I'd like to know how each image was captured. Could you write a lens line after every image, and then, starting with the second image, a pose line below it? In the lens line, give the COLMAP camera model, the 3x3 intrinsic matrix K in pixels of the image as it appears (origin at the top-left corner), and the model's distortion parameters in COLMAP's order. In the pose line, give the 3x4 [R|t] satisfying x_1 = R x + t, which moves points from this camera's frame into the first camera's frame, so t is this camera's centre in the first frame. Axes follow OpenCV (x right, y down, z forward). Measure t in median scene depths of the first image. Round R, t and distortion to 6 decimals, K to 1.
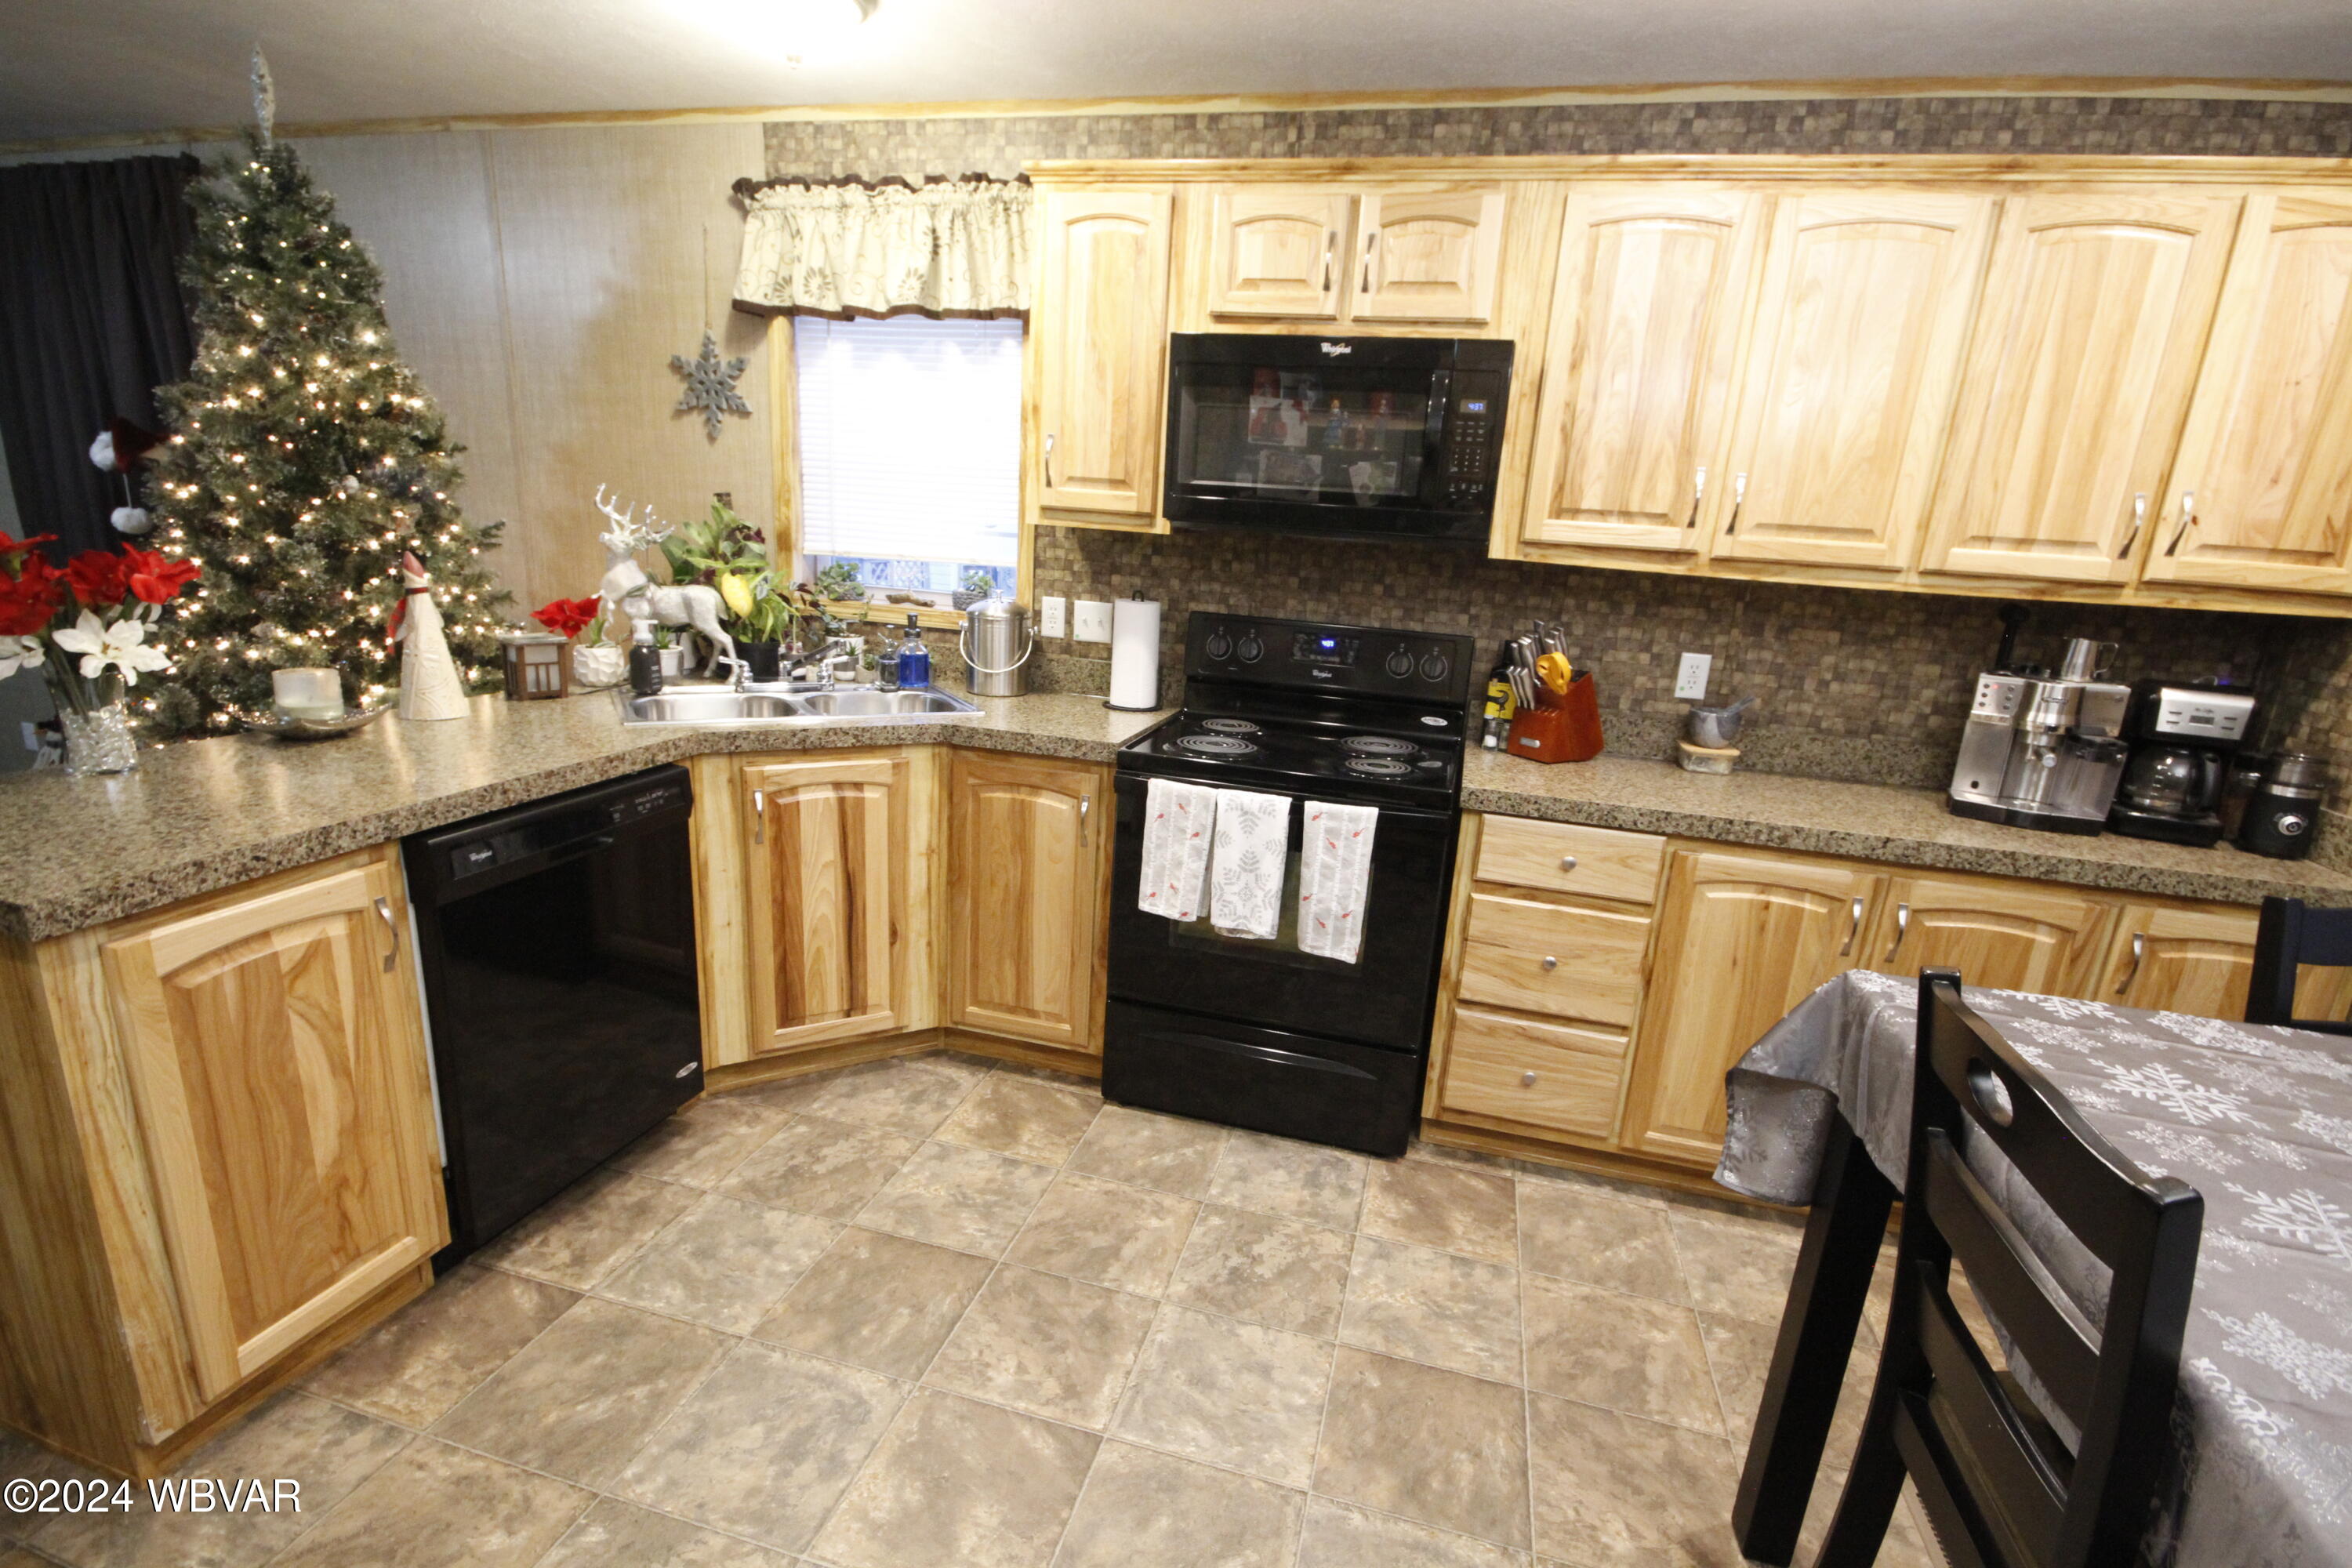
lens RADIAL K [[1080.9, 0, 1188.9], [0, 1080.9, 816.0], [0, 0, 1]] dist [-0.000579, -0.006096]
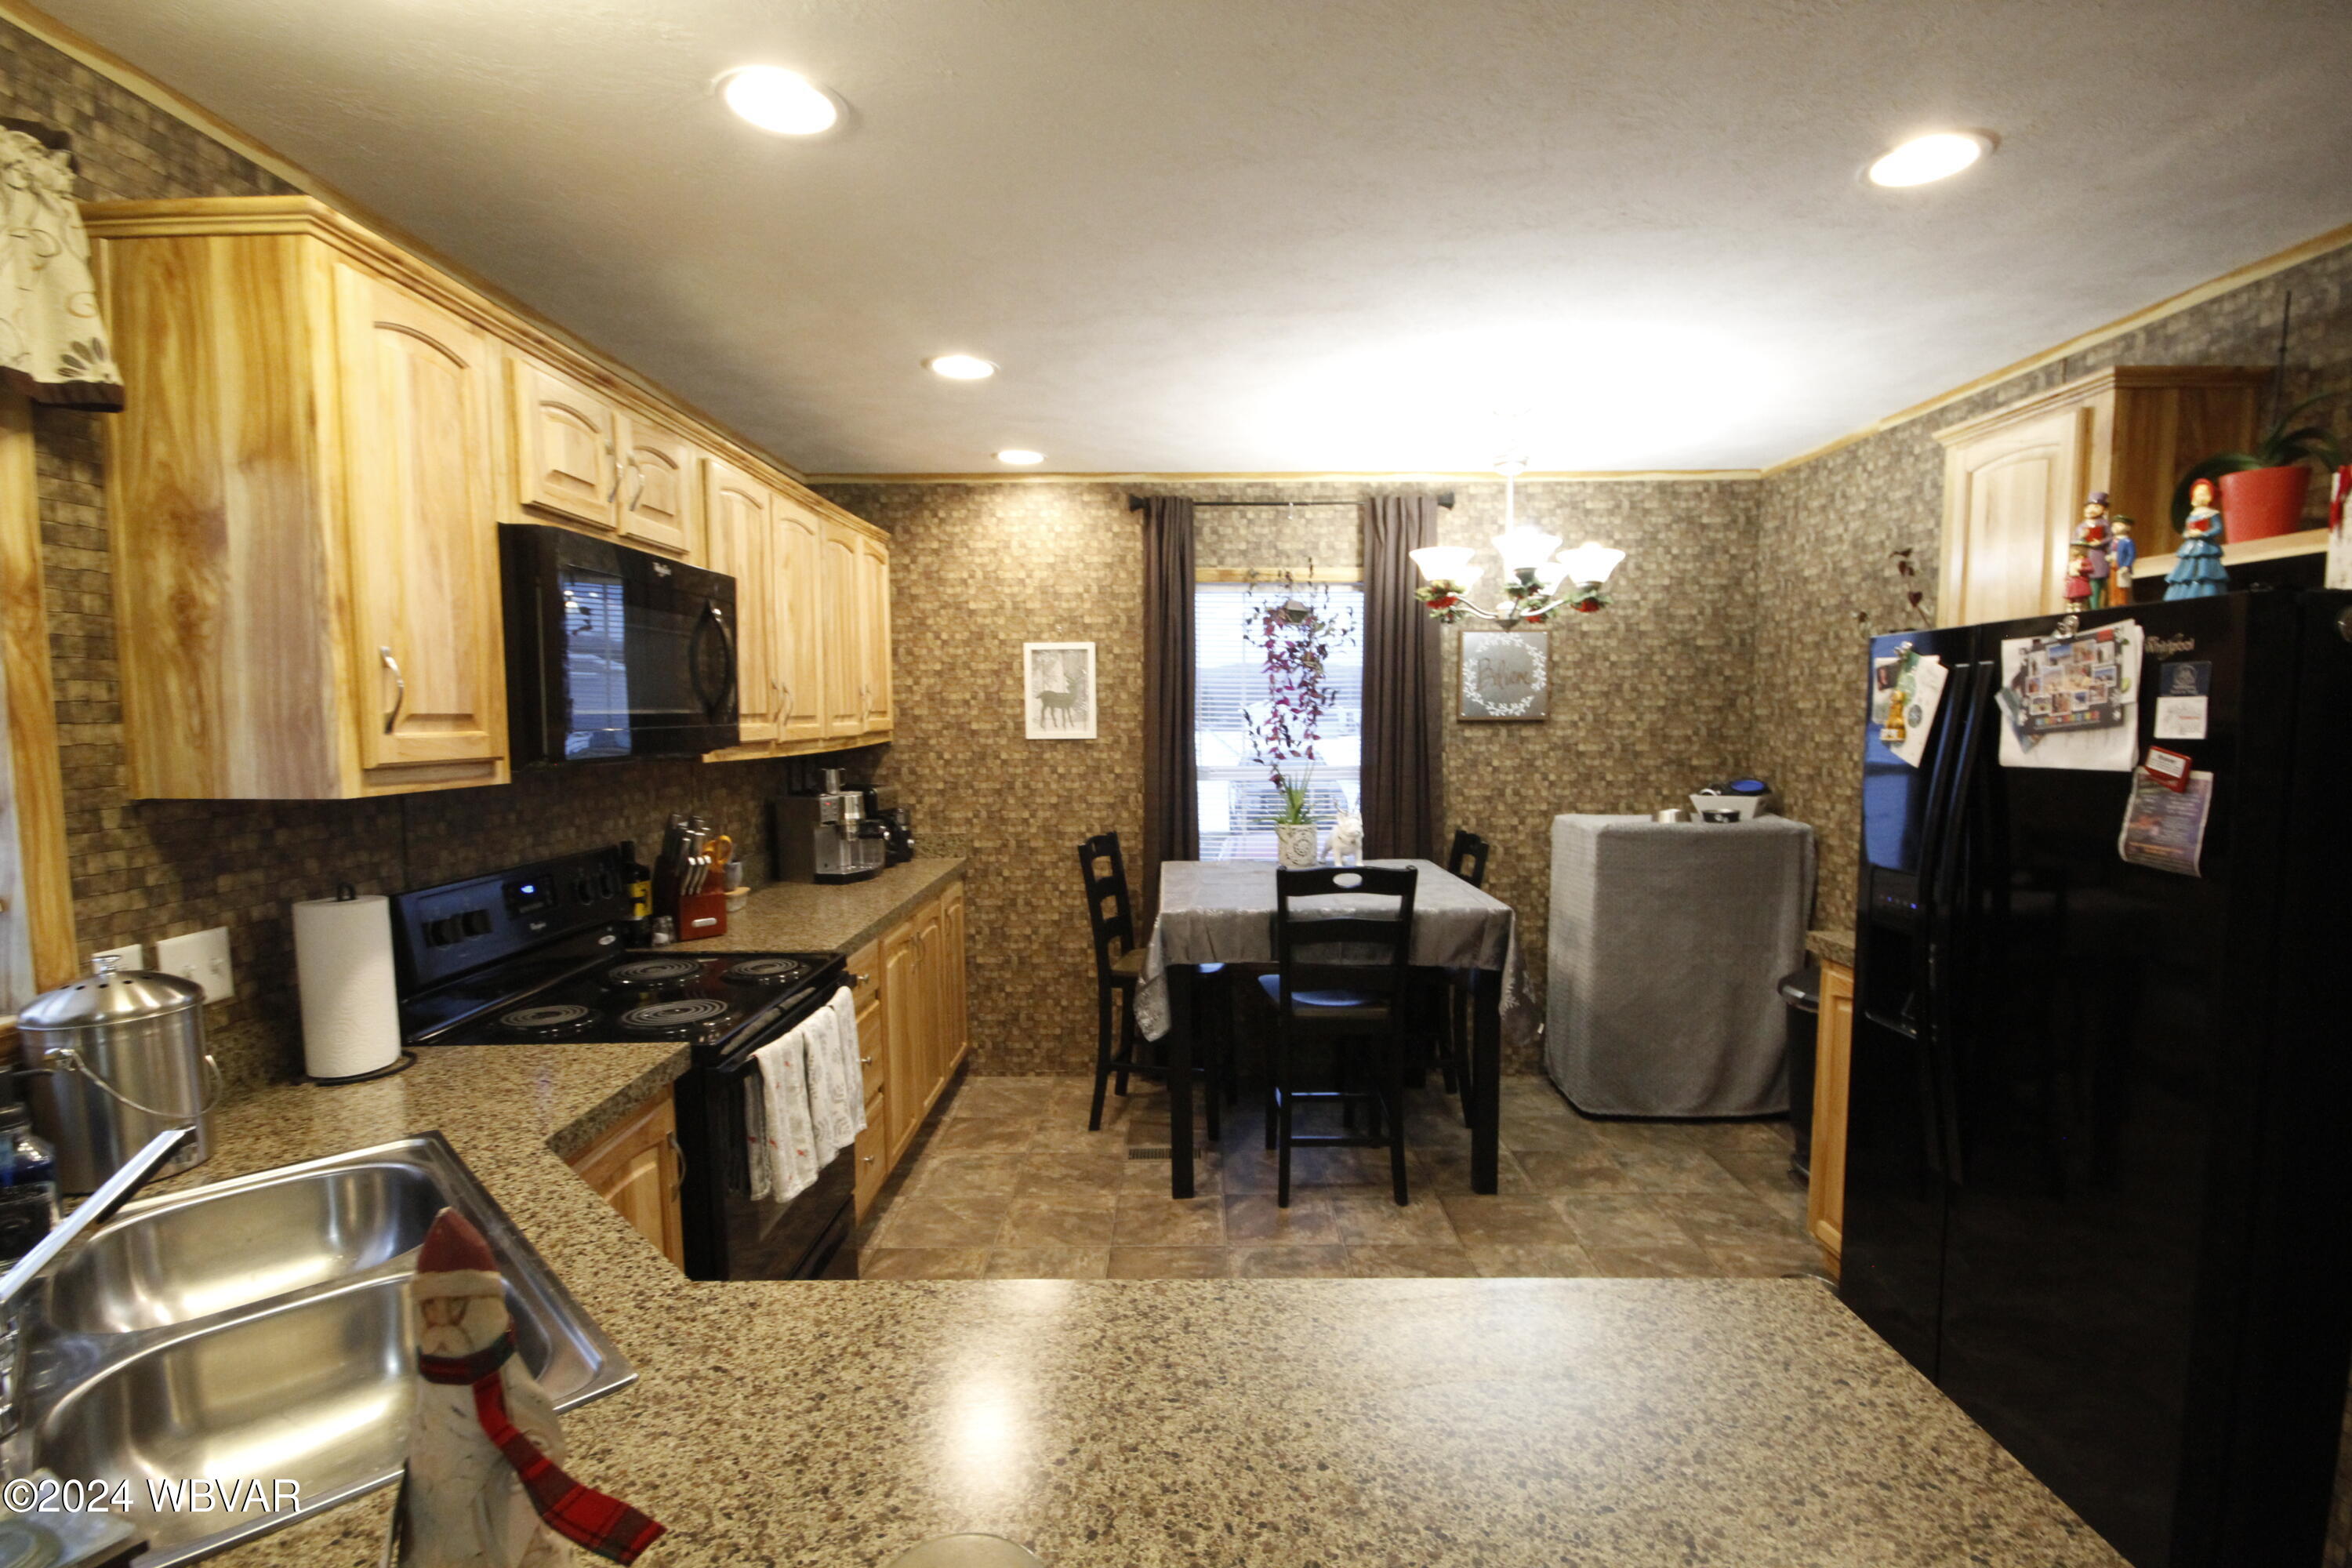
lens RADIAL K [[1080.9, 0, 1188.5], [0, 1080.9, 812.0], [0, 0, 1]] dist [-0.000579, -0.006096]
pose [[-0.254238, -0.152343, 0.955068, -0.847569], [0.250104, 0.943569, 0.217086, -0.293864], [-0.934244, 0.294057, -0.201789, 0.749875]]
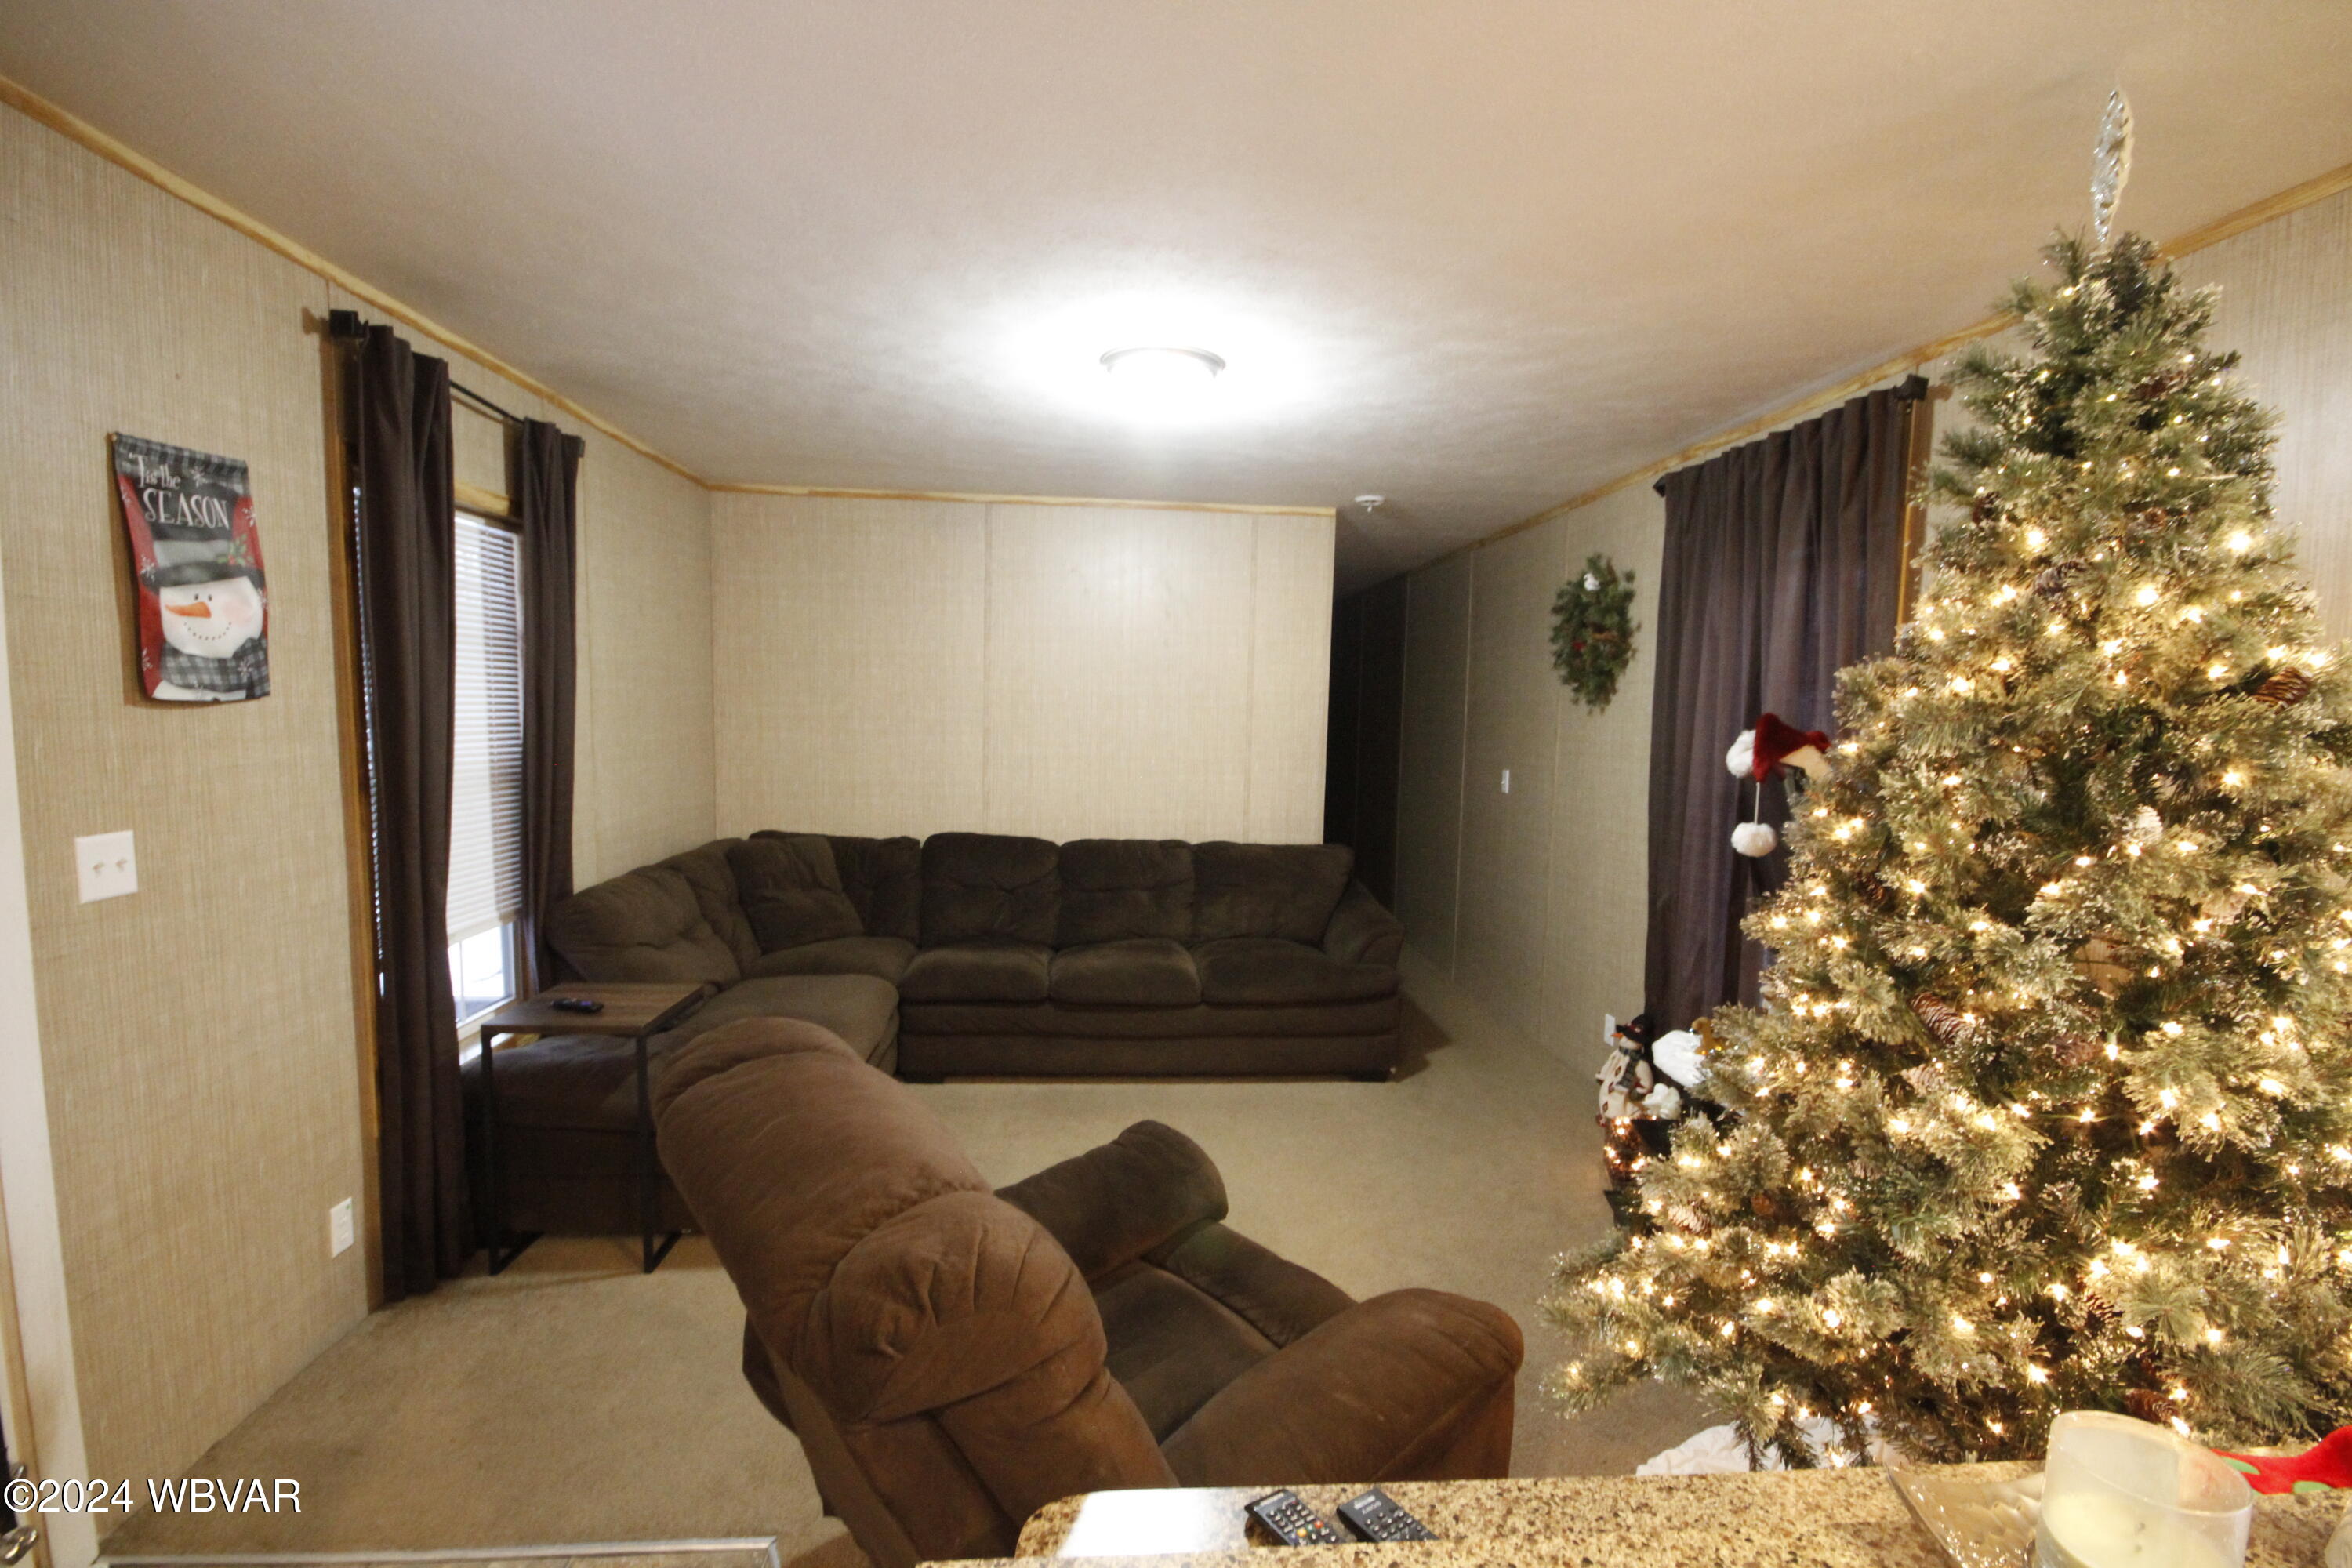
lens RADIAL K [[1080.9, 0, 1184.1], [0, 1080.9, 811.7], [0, 0, 1]] dist [-0.000579, -0.006096]
pose [[0.336499, 0.031117, -0.941170, -0.495353], [-0.254162, 0.965363, -0.058954, -0.184209], [0.906736, 0.259047, 0.332752, 0.460199]]
